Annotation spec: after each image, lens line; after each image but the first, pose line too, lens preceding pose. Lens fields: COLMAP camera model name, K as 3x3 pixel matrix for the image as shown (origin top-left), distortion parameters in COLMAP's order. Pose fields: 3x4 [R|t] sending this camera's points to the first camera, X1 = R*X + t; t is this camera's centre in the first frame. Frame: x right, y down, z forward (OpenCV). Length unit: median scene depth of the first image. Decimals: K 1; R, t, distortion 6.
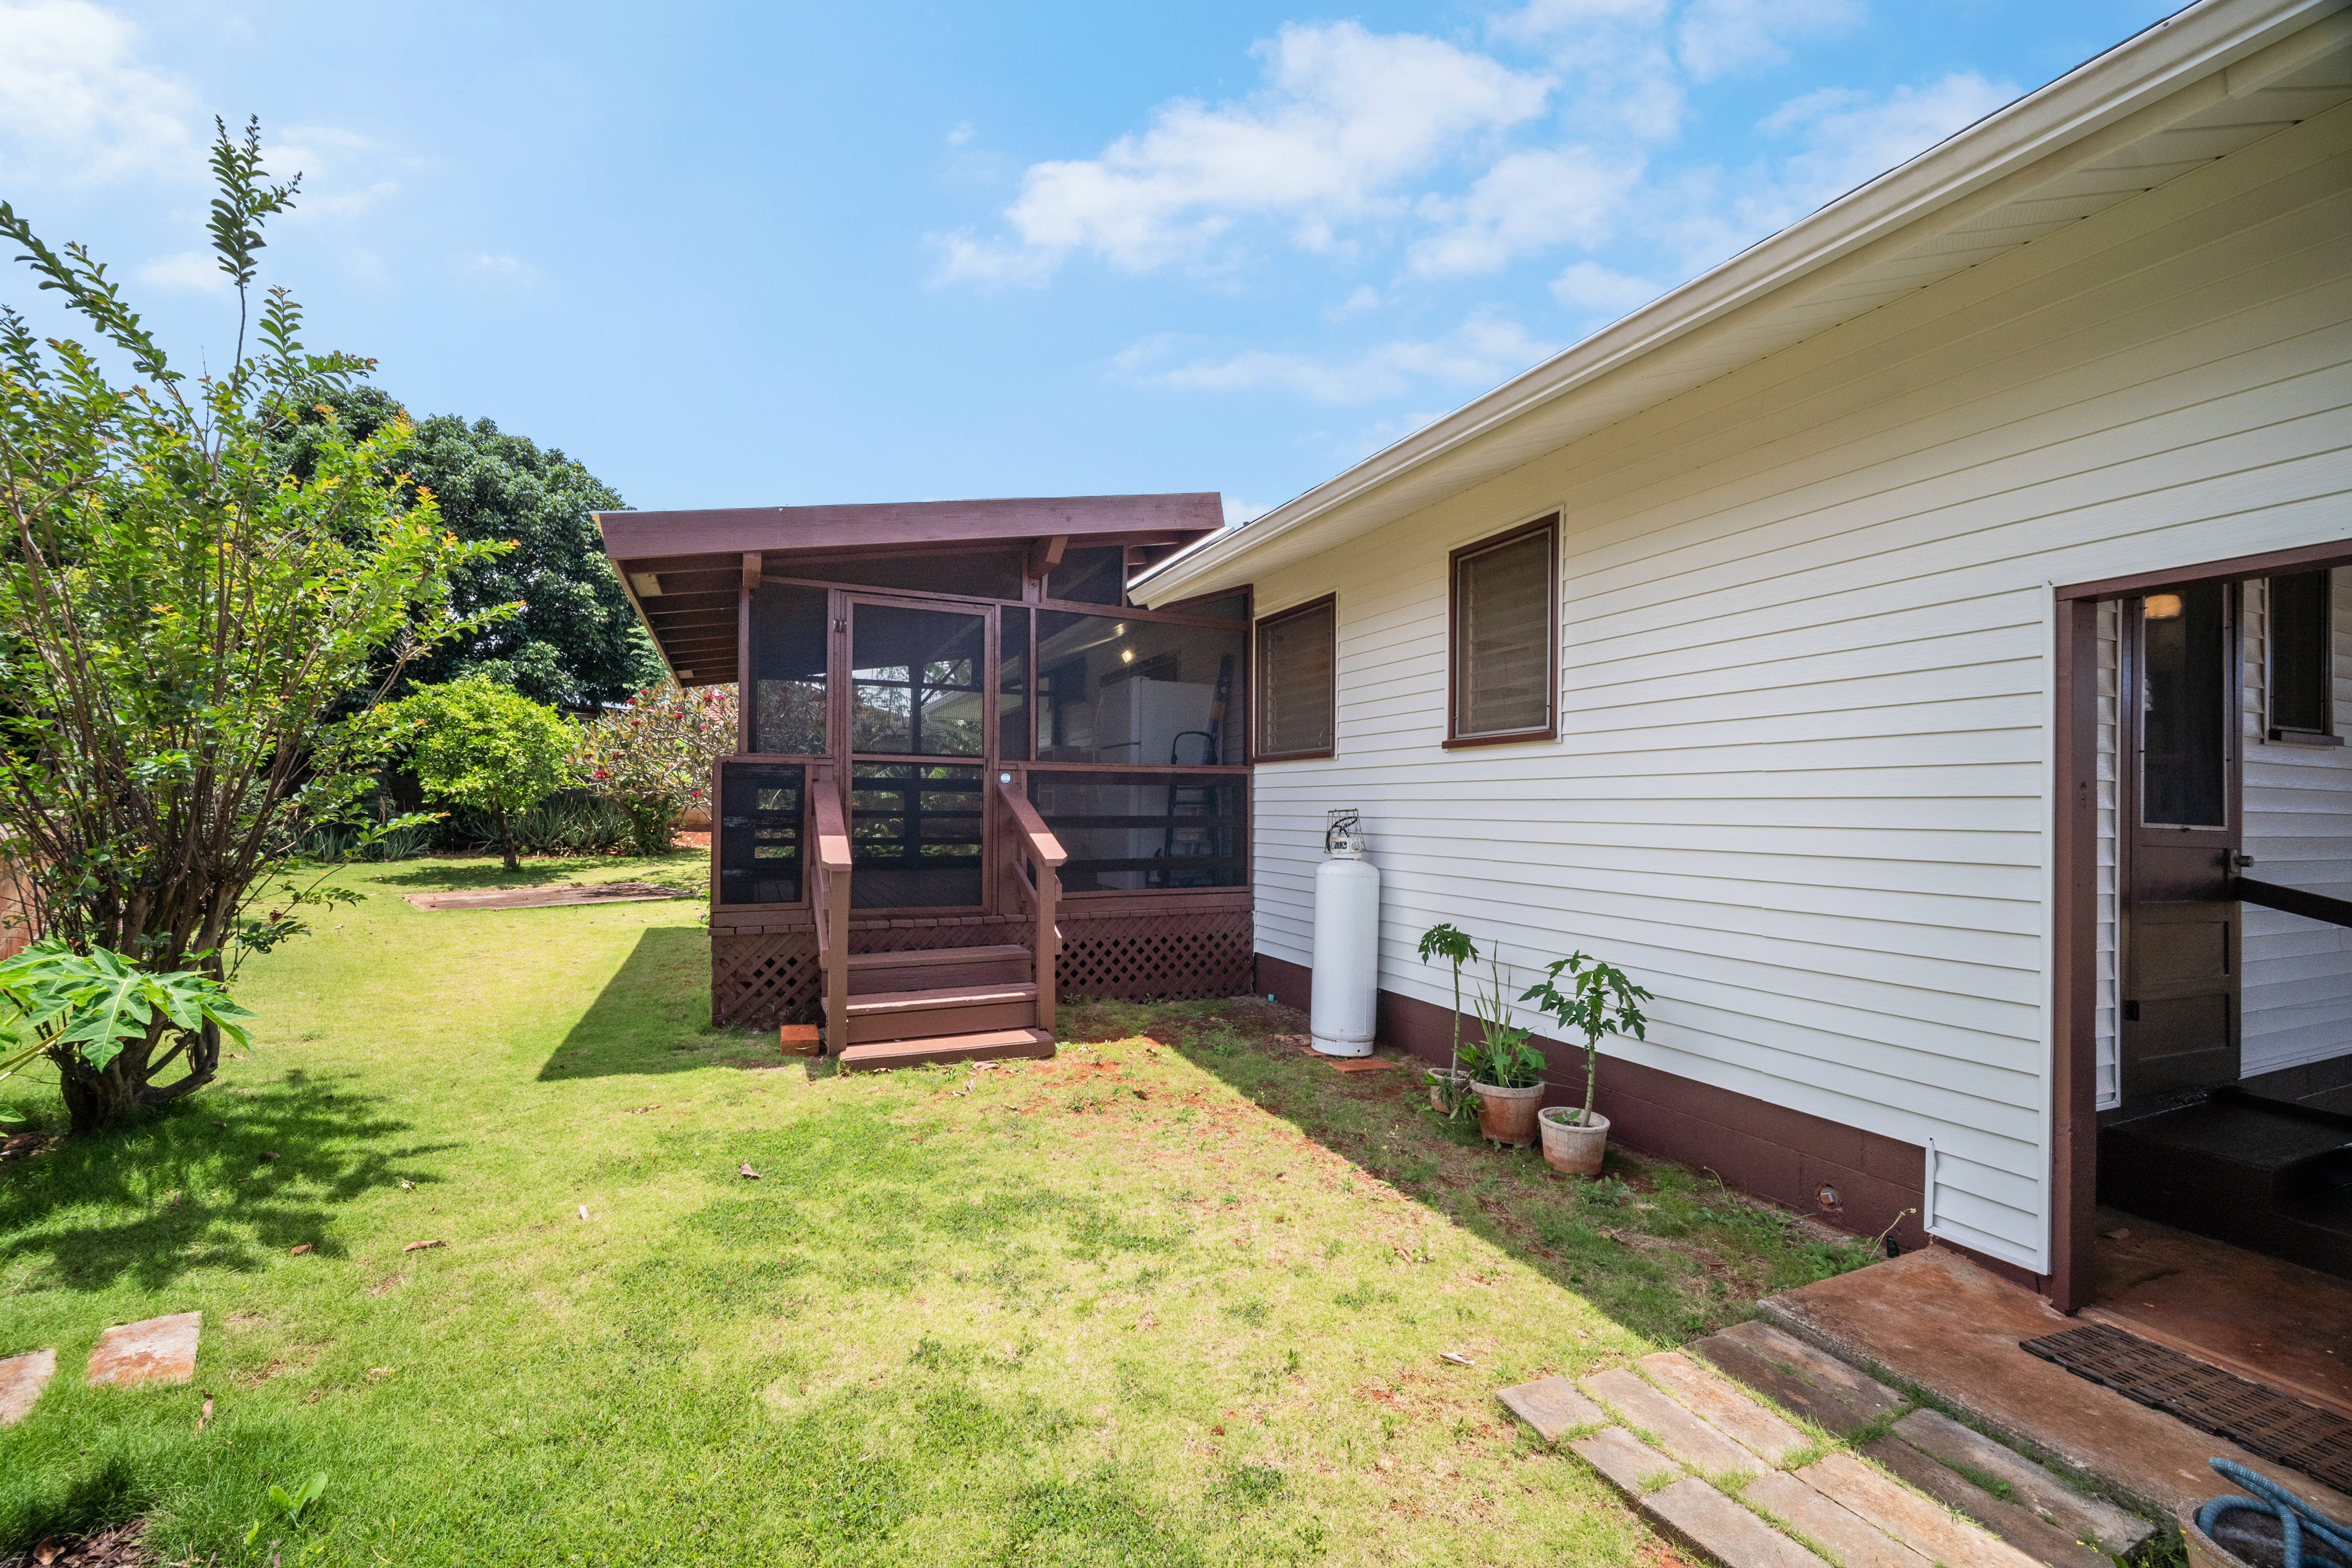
lens RADIAL K [[936.4, 0, 1157.4], [0, 936.4, 792.9], [0, 0, 1]] dist [-0.000503, 0.000300]
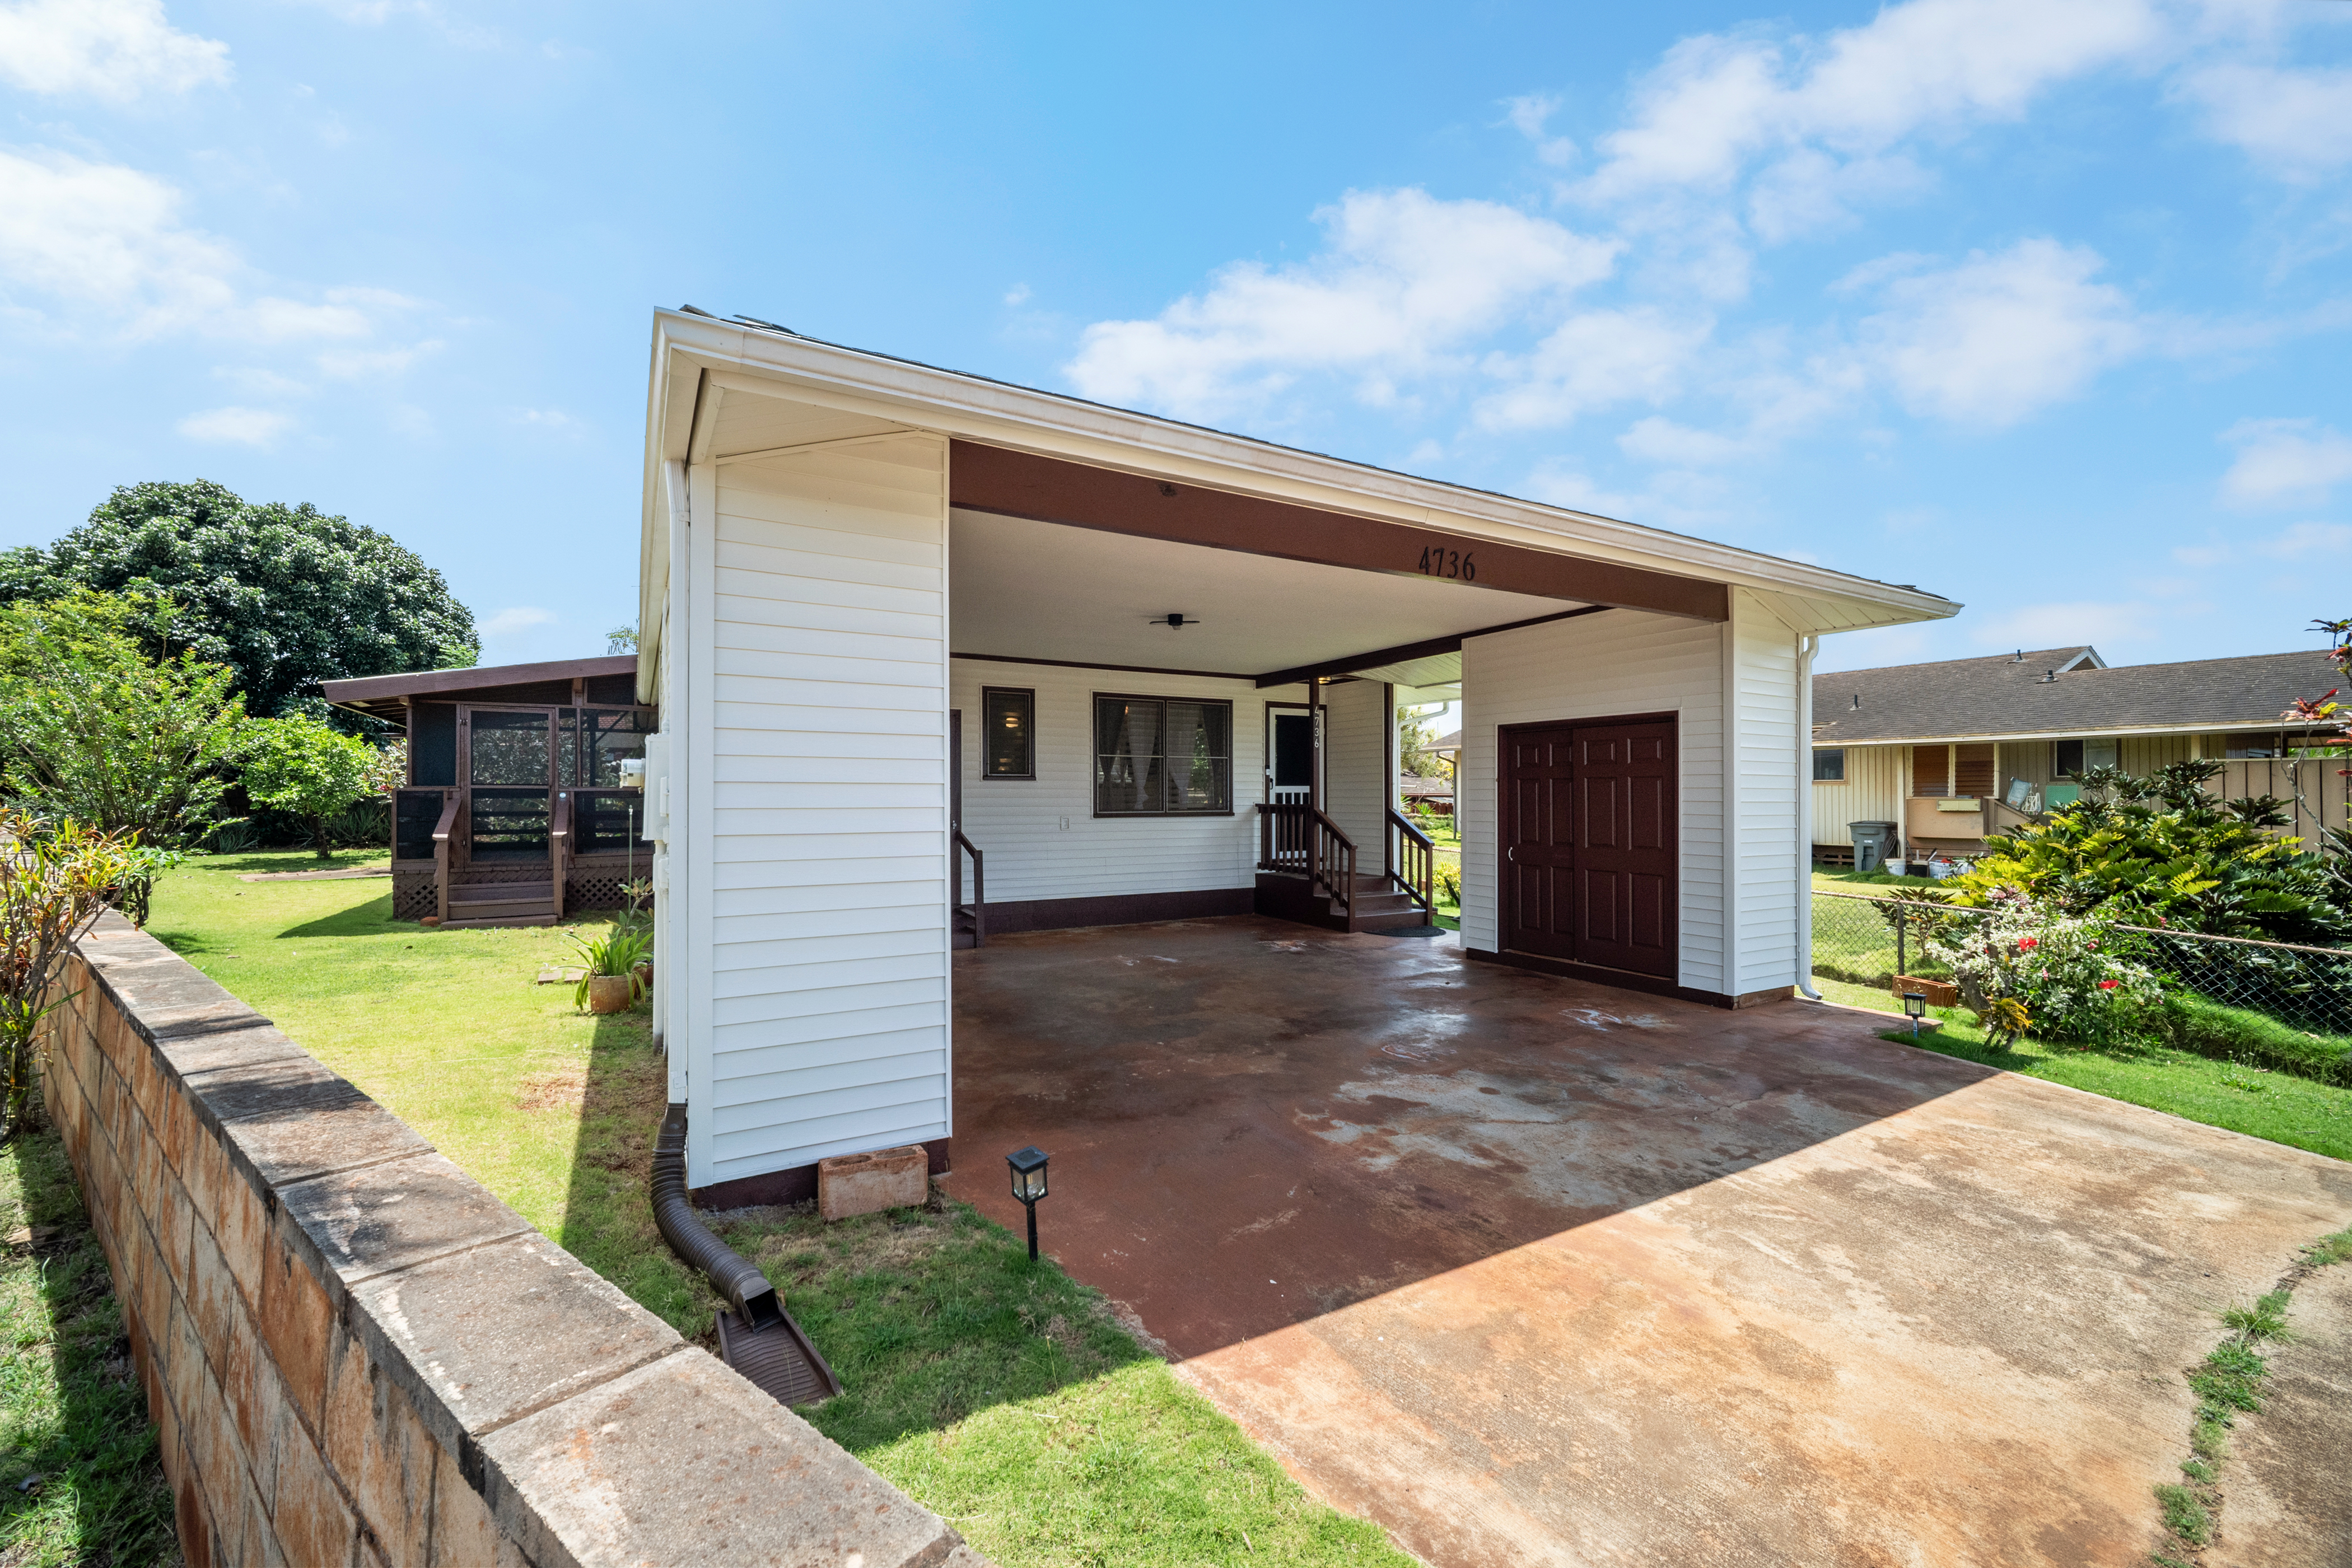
lens RADIAL K [[936.4, 0, 1157.4], [0, 936.4, 792.9], [0, 0, 1]] dist [-0.000503, 0.000300]
pose [[0.995586, -0.008560, 0.093461, 0.406675], [0.008088, 0.999953, 0.005424, -0.010284], [-0.093503, -0.004644, 0.995608, -0.486319]]
